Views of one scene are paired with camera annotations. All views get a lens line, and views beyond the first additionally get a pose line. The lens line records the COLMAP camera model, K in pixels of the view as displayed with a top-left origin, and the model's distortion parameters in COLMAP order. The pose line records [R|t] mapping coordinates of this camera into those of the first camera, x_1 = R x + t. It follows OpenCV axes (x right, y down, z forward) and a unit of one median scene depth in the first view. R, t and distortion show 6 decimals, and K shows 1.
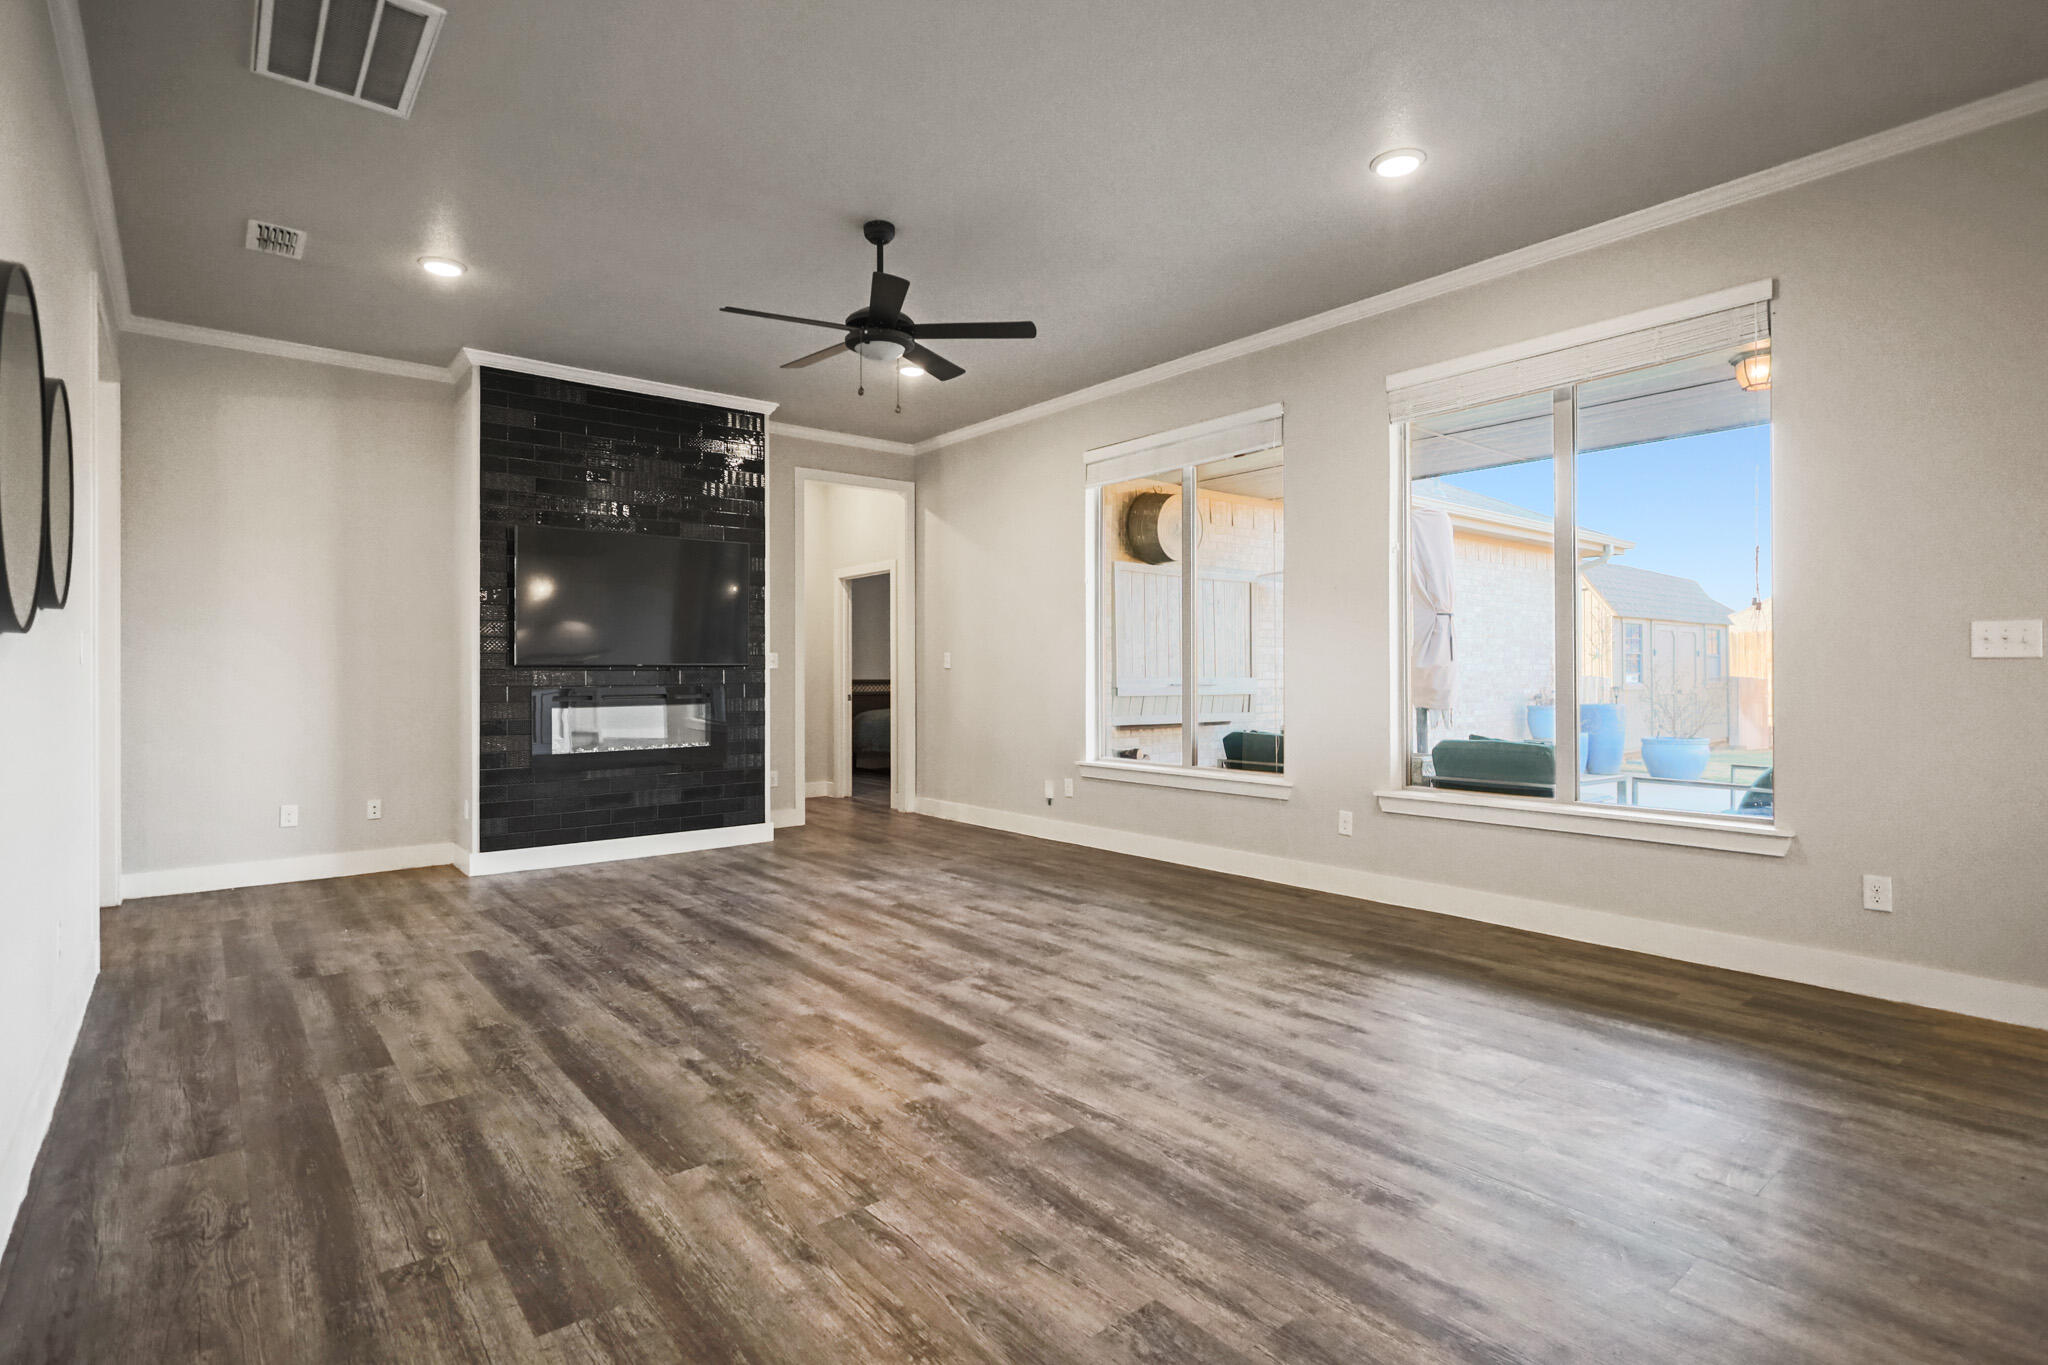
lens RADIAL K [[1006.8, 0, 1021.6], [0, 1006.8, 668.9], [0, 0, 1]] dist [0.003501, 0.000158]
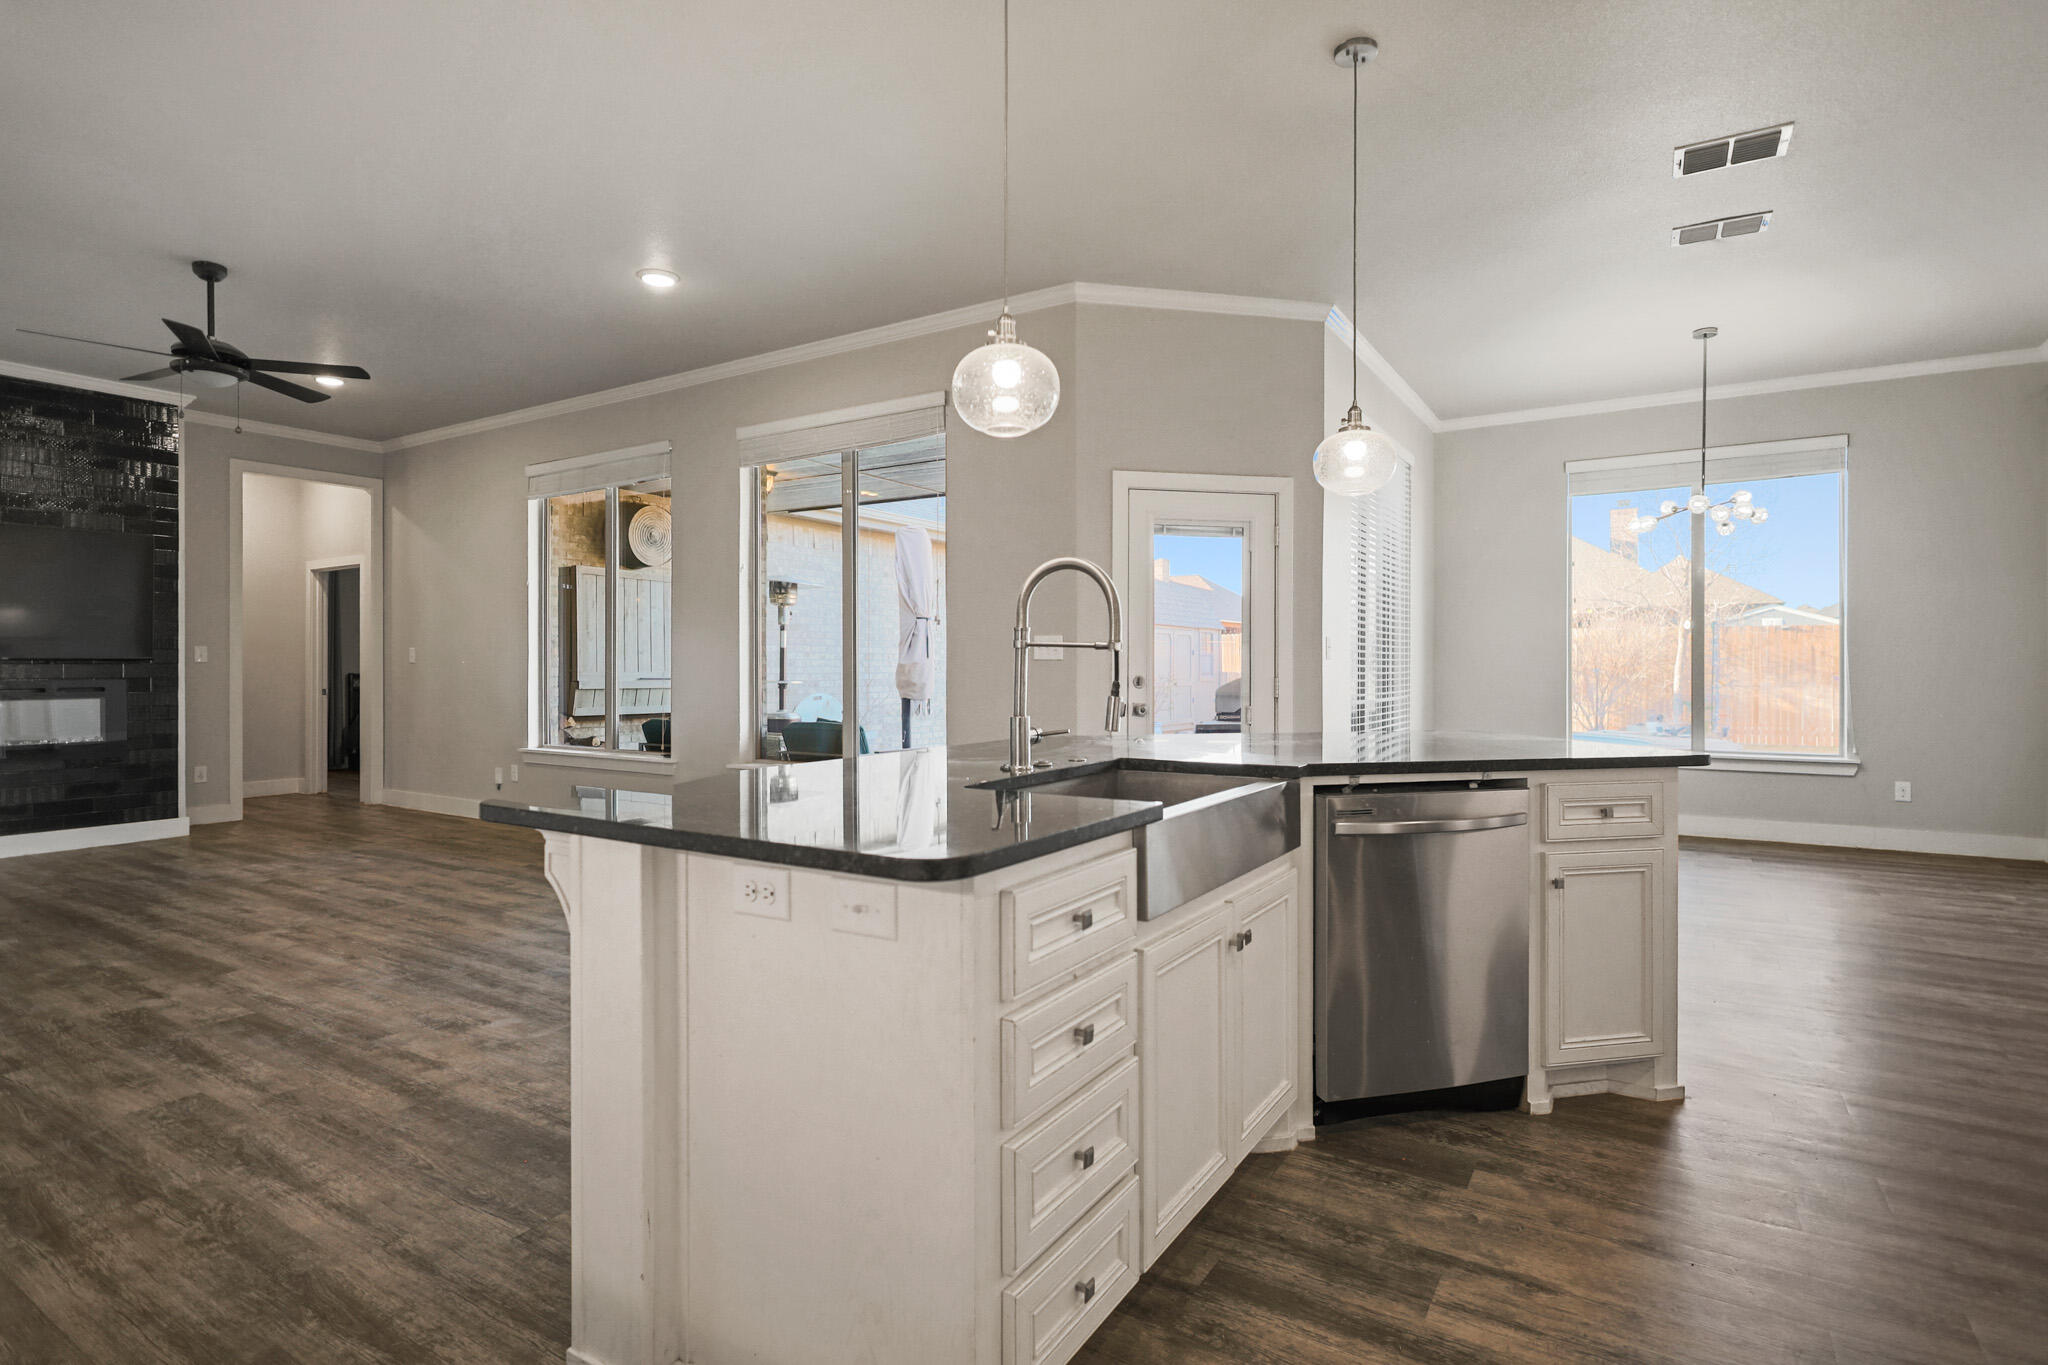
lens RADIAL K [[1018.7, 0, 1017.5], [0, 1018.7, 667.9], [0, 0, 1]] dist [0.001120, 0.000190]
pose [[0.949615, 0.002171, 0.313413, 0.353060], [-0.003548, 0.999986, 0.003823, -0.003006], [-0.313400, -0.004742, 0.949609, -0.349972]]
